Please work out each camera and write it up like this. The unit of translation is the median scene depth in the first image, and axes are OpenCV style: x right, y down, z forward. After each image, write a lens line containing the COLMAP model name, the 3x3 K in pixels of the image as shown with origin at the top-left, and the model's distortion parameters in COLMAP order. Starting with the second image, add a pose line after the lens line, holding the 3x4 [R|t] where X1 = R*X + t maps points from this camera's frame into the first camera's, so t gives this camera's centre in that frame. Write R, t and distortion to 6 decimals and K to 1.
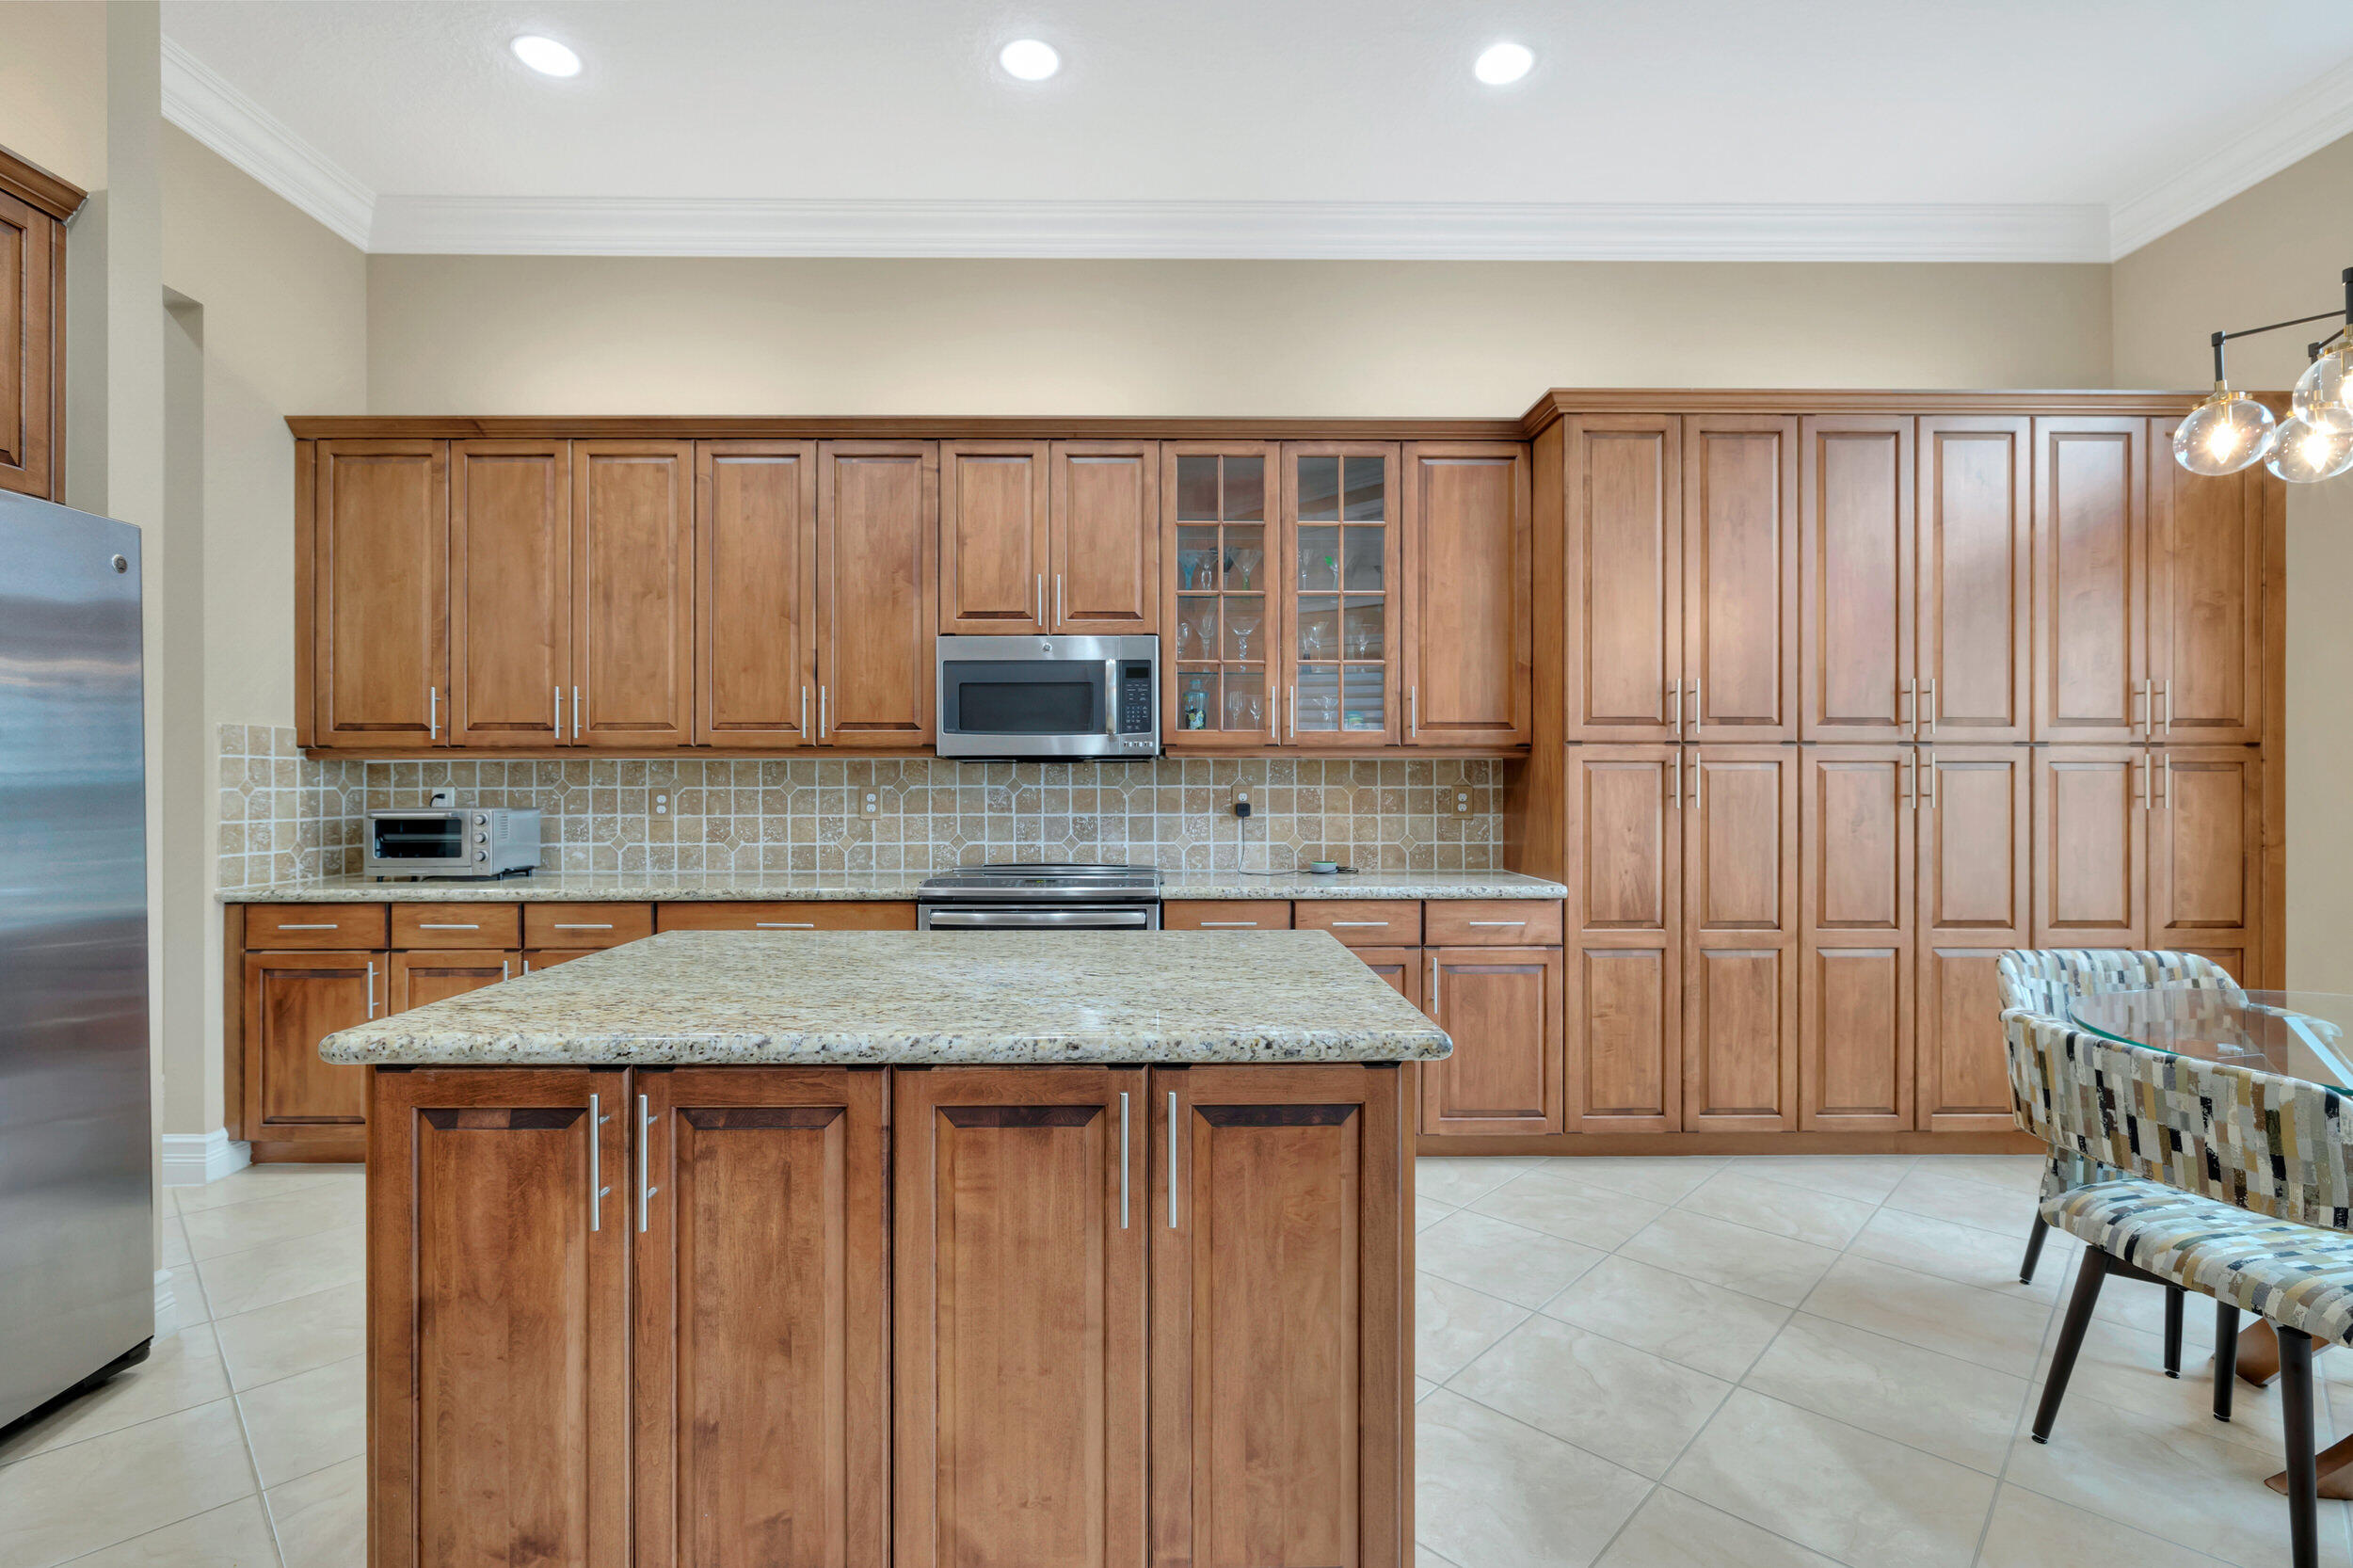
lens RADIAL K [[1083.8, 0, 1166.9], [0, 1083.8, 780.9], [0, 0, 1]] dist [-0.007000, 0.001711]
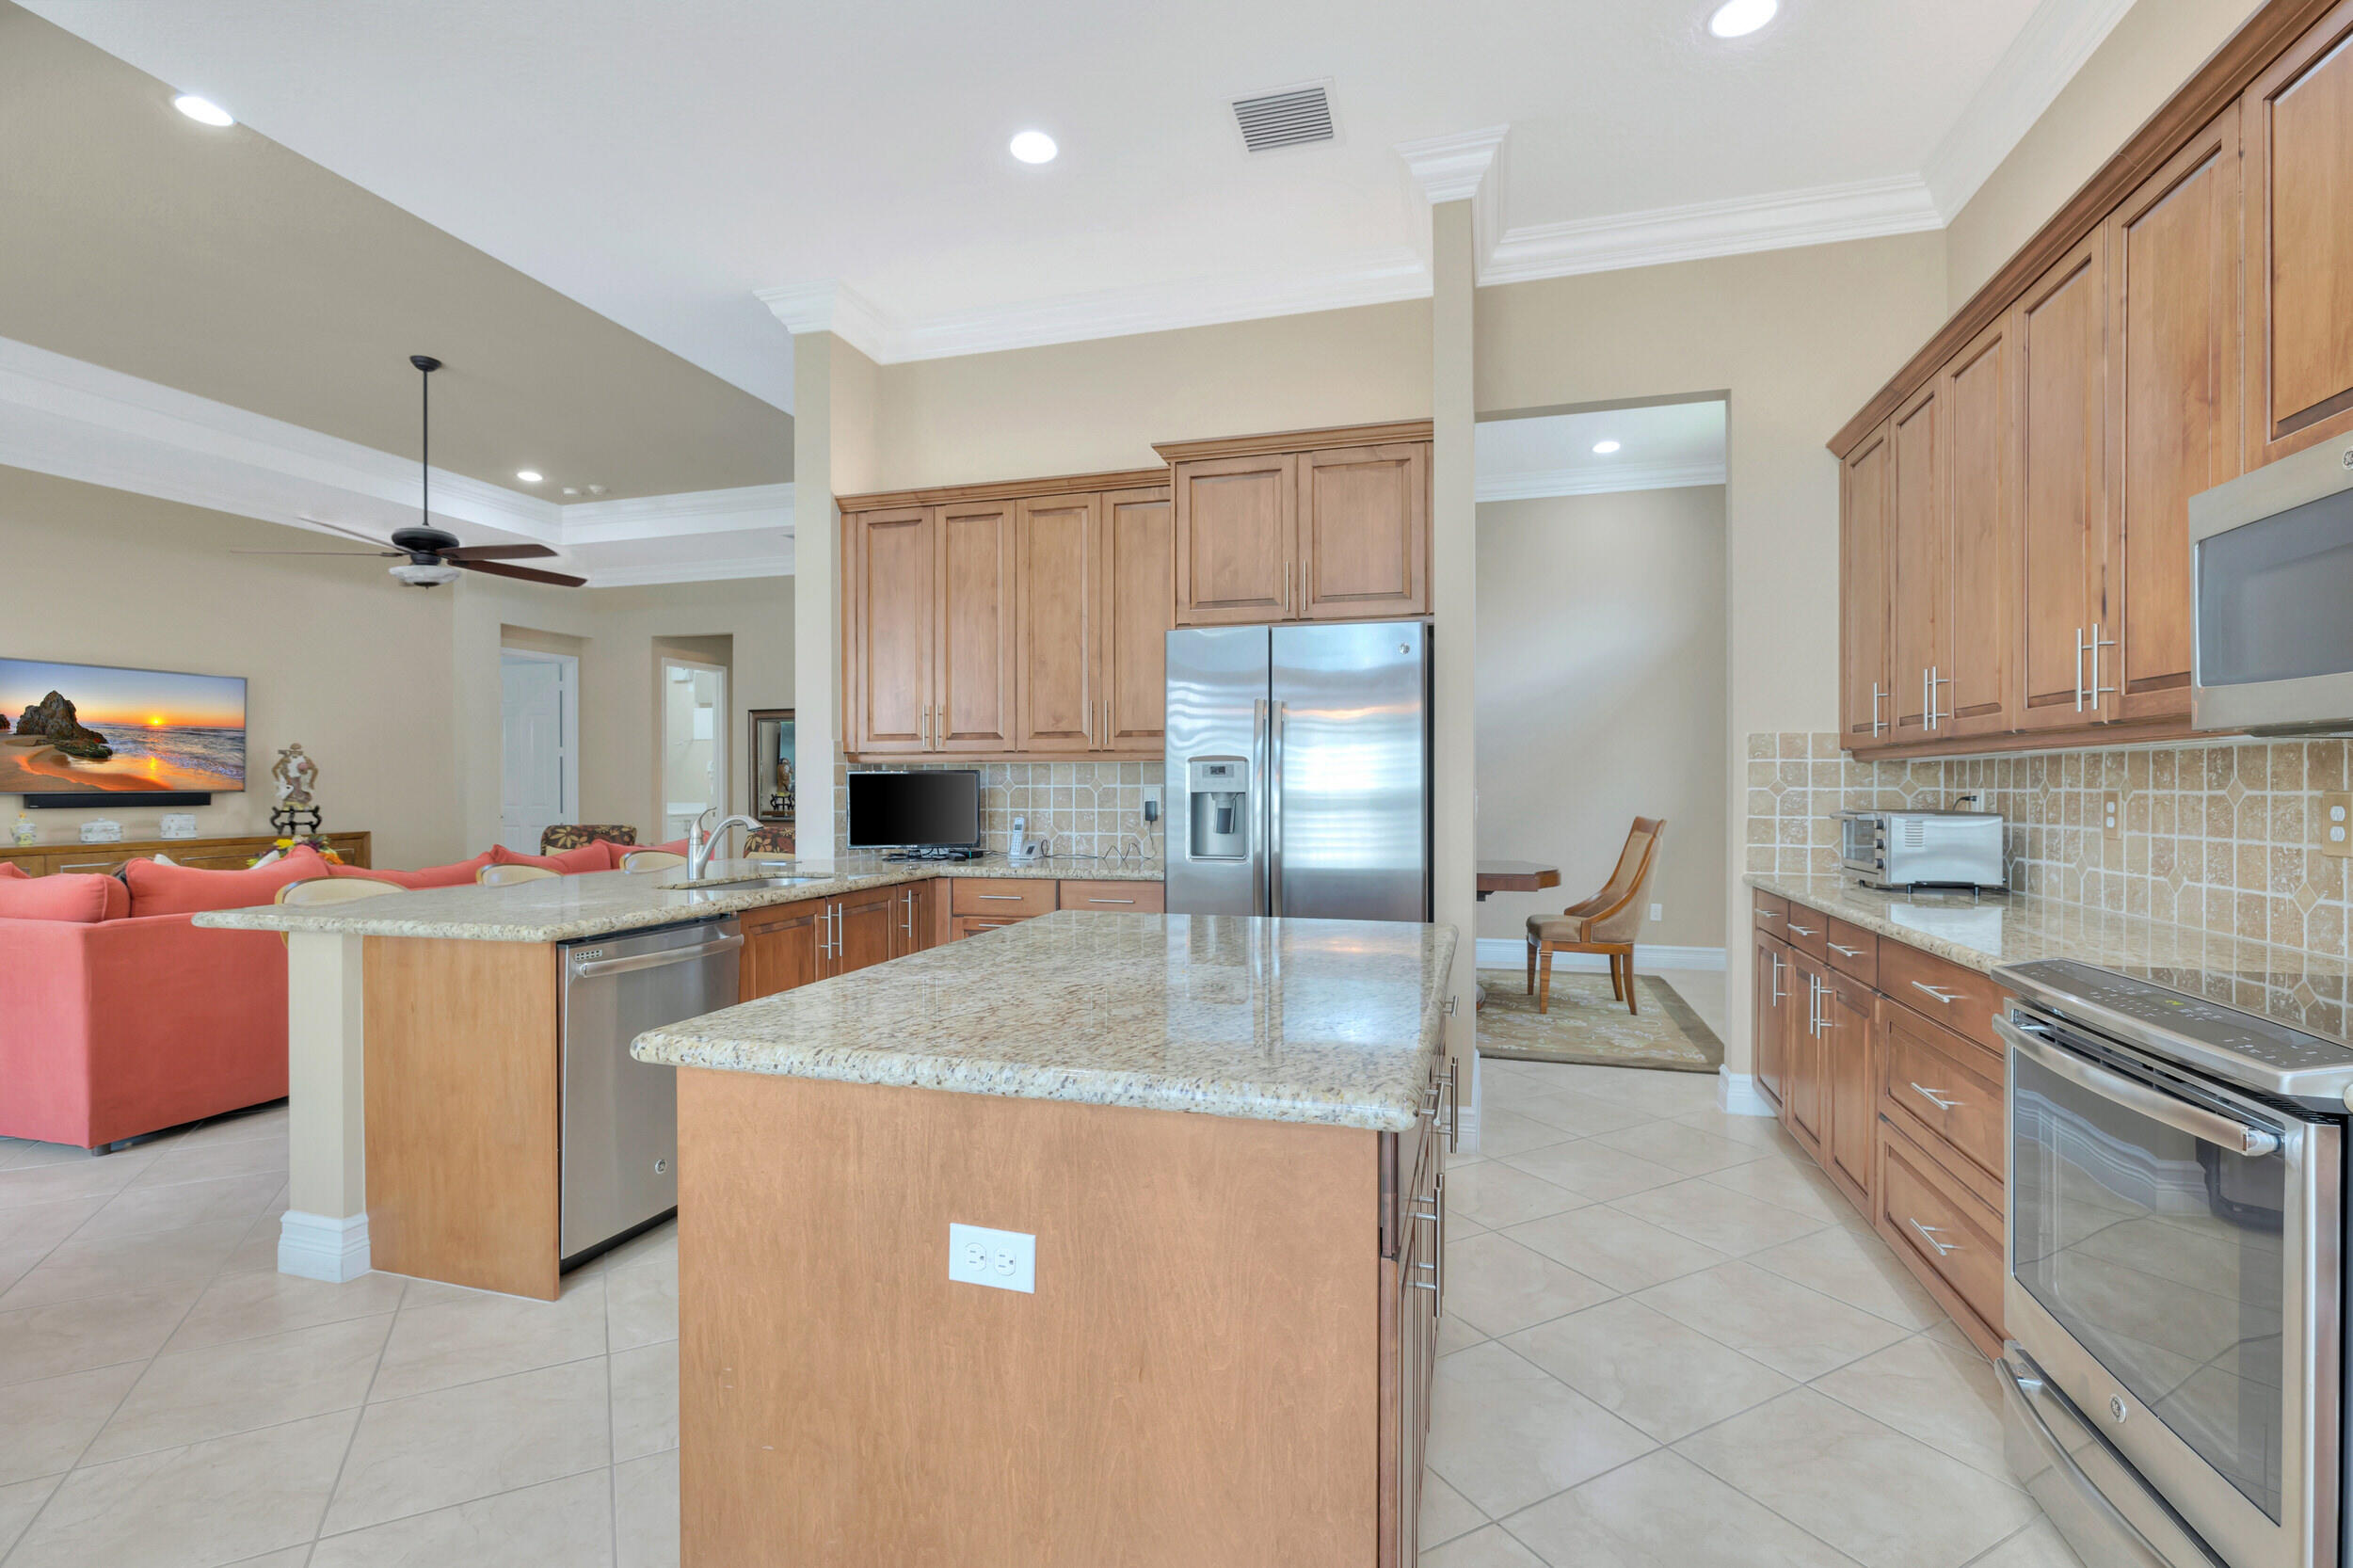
lens RADIAL K [[1086.5, 0, 1158.2], [0, 1086.5, 781.9], [0, 0, 1]] dist [-0.006000, 0.001205]
pose [[-0.306556, 0.000024, -0.951853, 0.419724], [0.002349, 0.999997, -0.000731, -0.000268], [0.951850, -0.002460, -0.306555, 0.692415]]
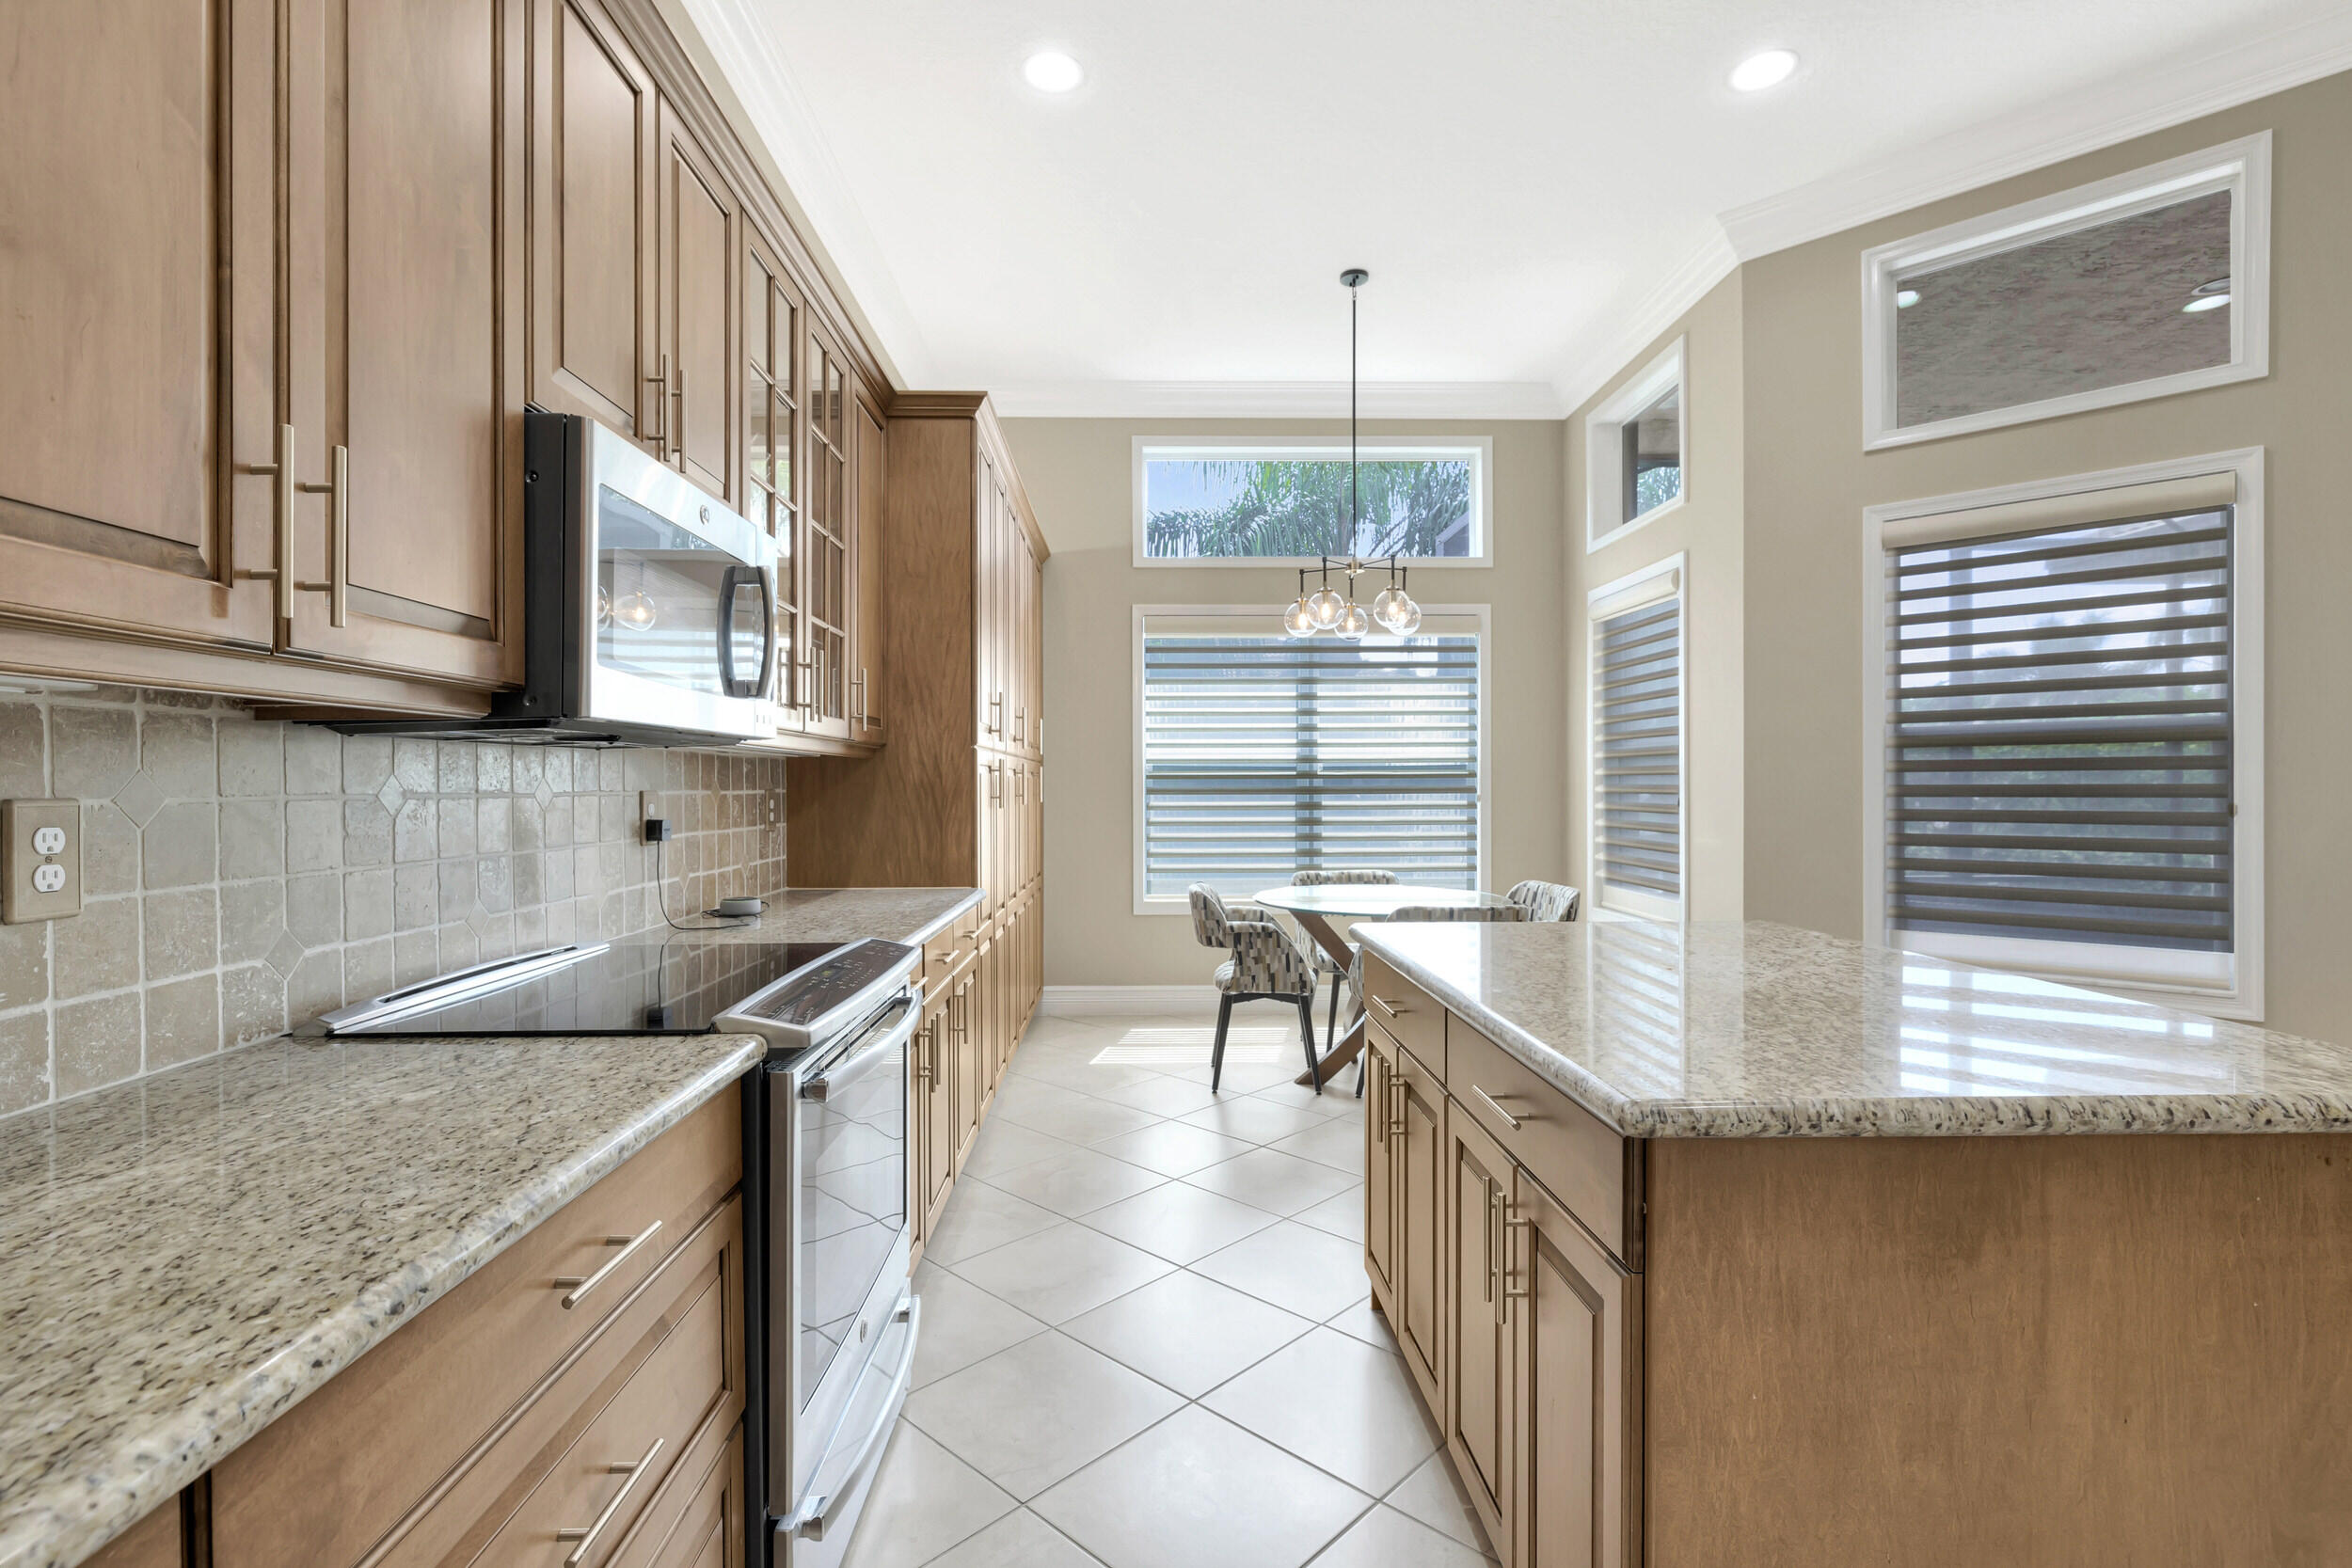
lens RADIAL K [[1085.9, 0, 1164.0], [0, 1085.9, 779.5], [0, 0, 1]] dist [-0.006000, 0.001205]
pose [[-0.008878, 0.005310, 0.999946, -0.608019], [0.000143, 0.999986, -0.005309, 0.001541], [-0.999961, 0.000096, -0.008878, 0.791505]]
